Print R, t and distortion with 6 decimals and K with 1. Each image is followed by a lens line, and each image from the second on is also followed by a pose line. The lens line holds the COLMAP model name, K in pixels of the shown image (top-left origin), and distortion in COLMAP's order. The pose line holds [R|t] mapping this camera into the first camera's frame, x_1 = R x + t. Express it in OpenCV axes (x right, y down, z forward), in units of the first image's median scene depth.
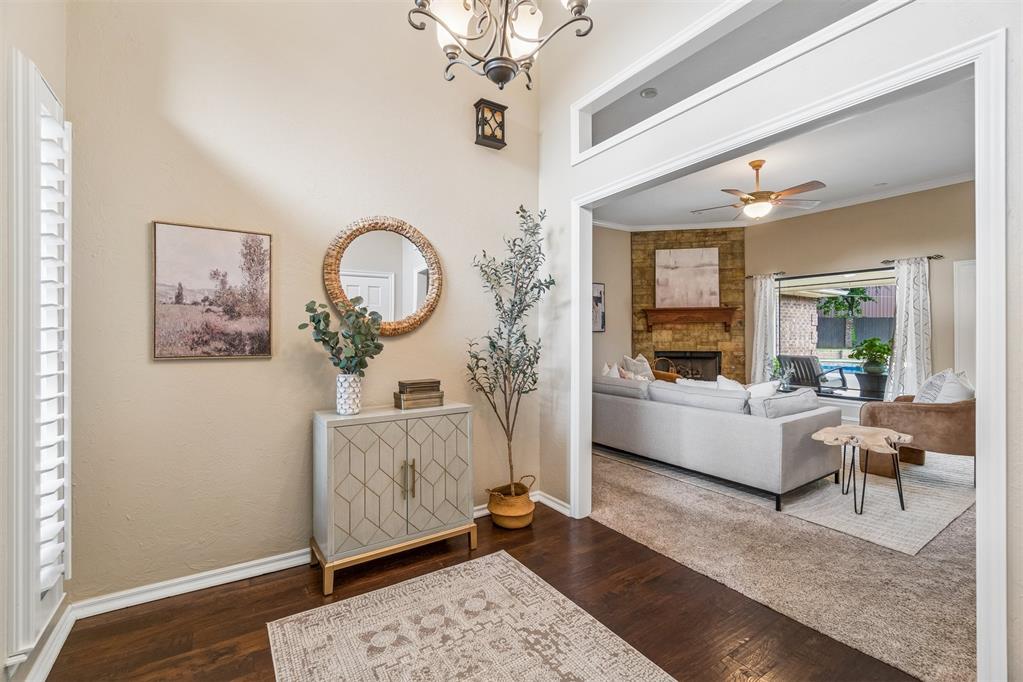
lens RADIAL K [[442.5, 0, 513.7], [0, 442.5, 336.2], [0, 0, 1]] dist [-0.003907, -0.000006]
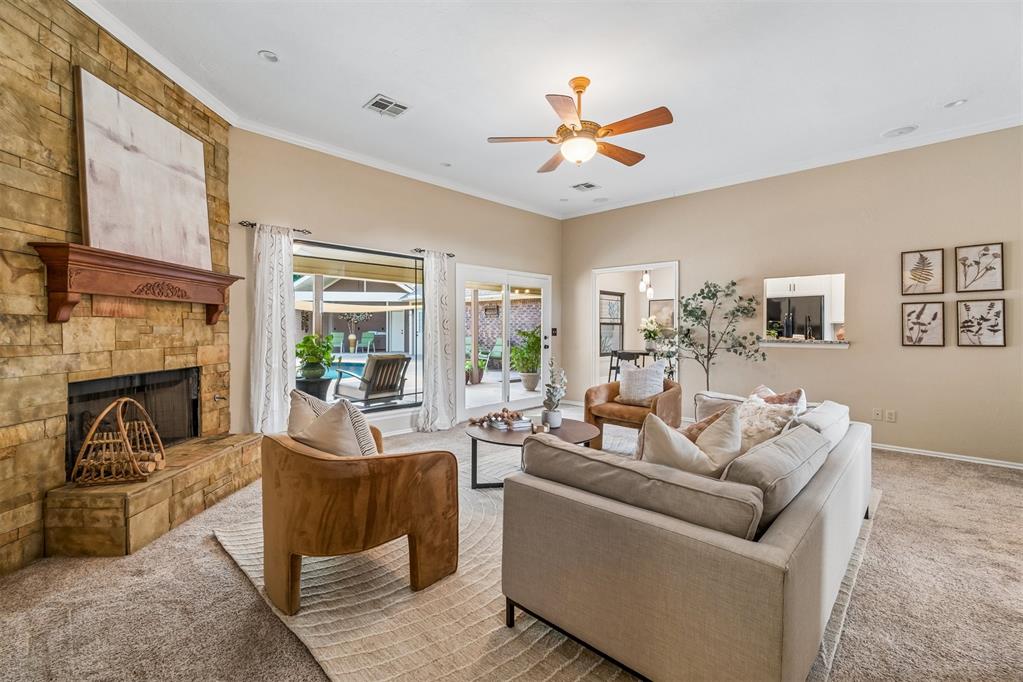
lens RADIAL K [[442.5, 0, 518.3], [0, 442.5, 328.3], [0, 0, 1]] dist [-0.003907, -0.000006]
pose [[-0.231615, 0.002450, 0.972804, -0.064979], [0.000466, 0.999997, -0.002408, -0.004636], [-0.972807, -0.000105, -0.231615, 0.784563]]
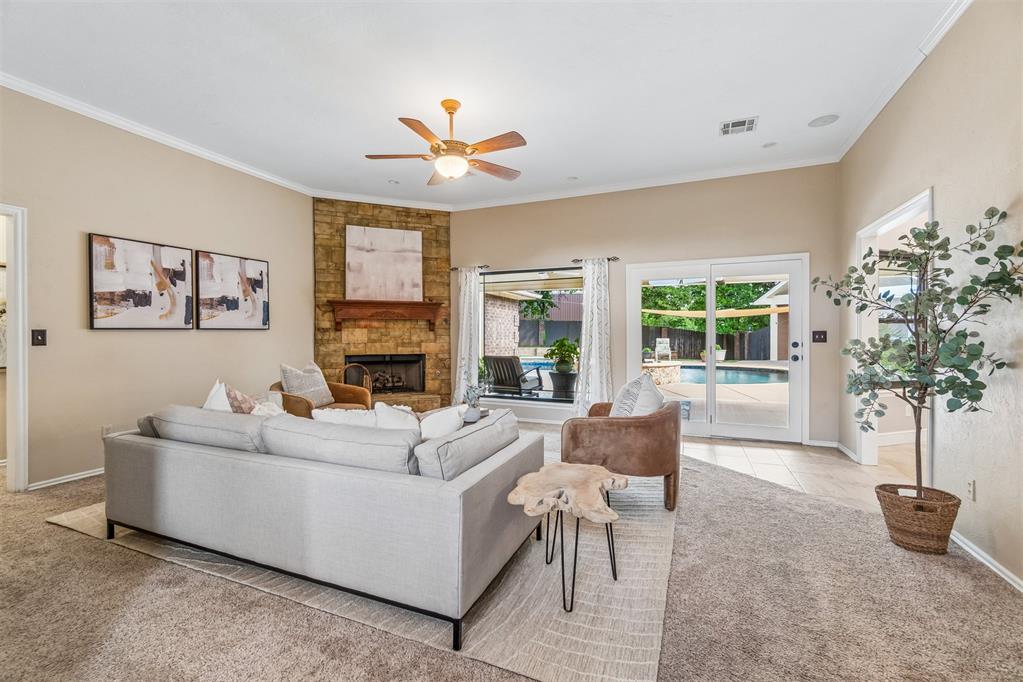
lens RADIAL K [[442.5, 0, 513.7], [0, 442.5, 336.4], [0, 0, 1]] dist [-0.003907, -0.000006]
pose [[0.831411, -0.000489, 0.555658, 0.137552], [0.000266, 1.000000, 0.000482, 0.000174], [-0.555658, -0.000252, 0.831411, 0.195712]]
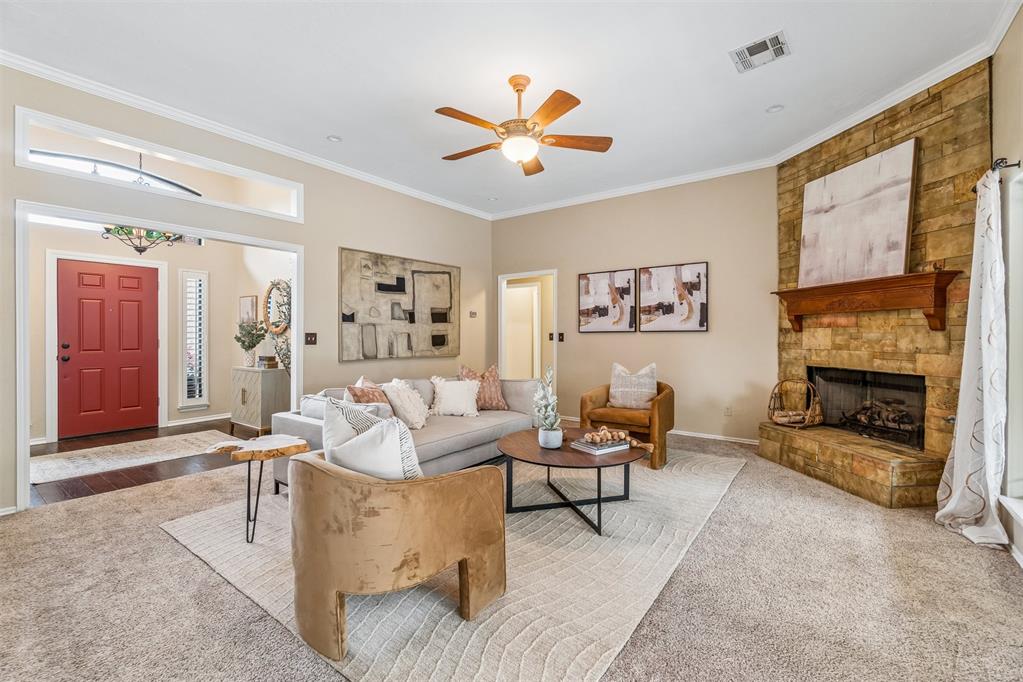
lens RADIAL K [[442.5, 0, 515.6], [0, 442.5, 337.3], [0, 0, 1]] dist [-0.003907, -0.000006]
pose [[0.341144, 0.008186, -0.939975, 0.740382], [-0.006985, 0.999957, 0.006174, -0.003149], [0.939985, 0.004459, 0.341187, 0.480064]]
